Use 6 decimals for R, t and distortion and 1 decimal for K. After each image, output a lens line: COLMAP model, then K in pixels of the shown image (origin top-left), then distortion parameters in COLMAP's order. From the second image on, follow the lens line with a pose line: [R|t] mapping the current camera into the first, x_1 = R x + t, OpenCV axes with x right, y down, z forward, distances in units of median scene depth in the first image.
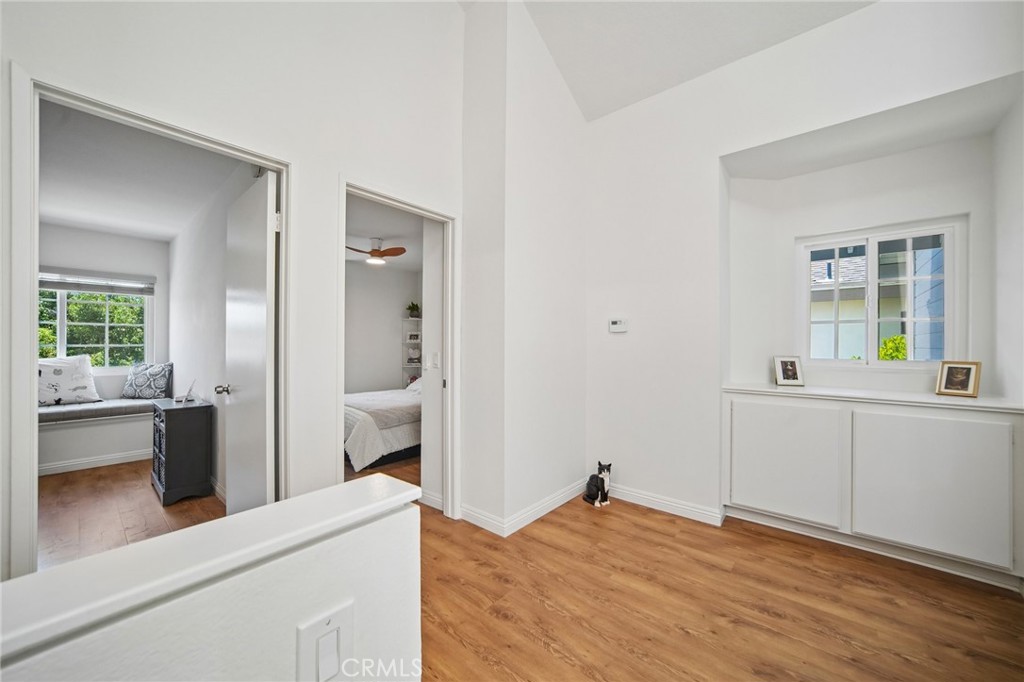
lens RADIAL K [[393.3, 0, 510.4], [0, 393.3, 344.0], [0, 0, 1]] dist [0.001881, 0.000625]
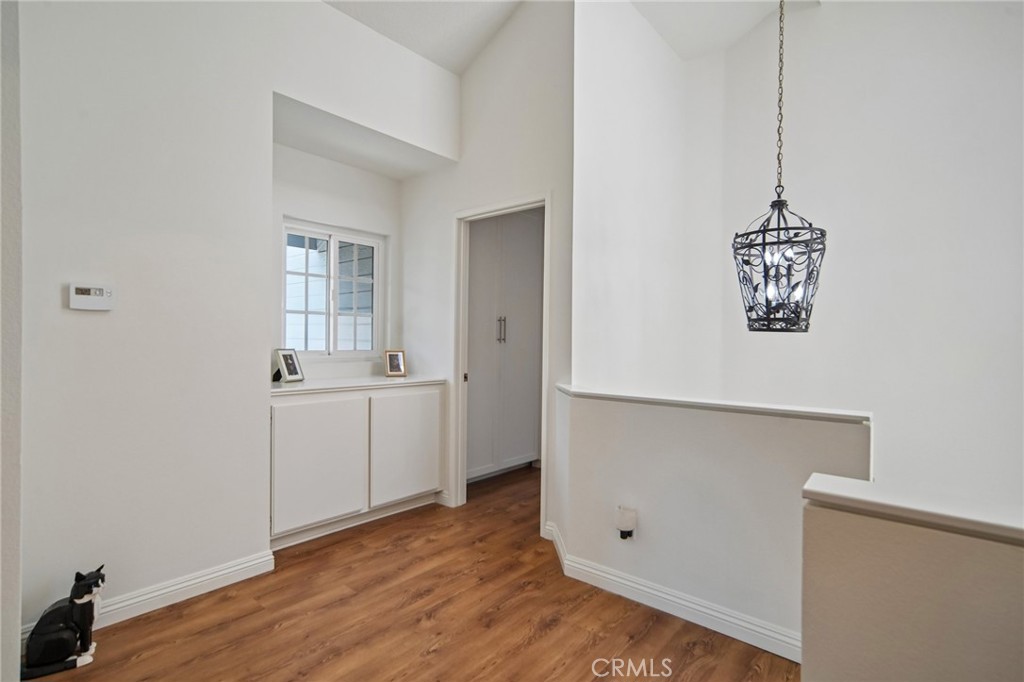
lens RADIAL K [[514.4, 0, 510.2], [0, 514.4, 340.5], [0, 0, 1]] dist [-0.010385, 0.007426]
pose [[-0.015216, -0.007470, 0.999856, -0.546565], [-0.012607, 0.999894, 0.007279, -0.003113], [-0.999805, -0.012495, -0.015308, 0.622099]]
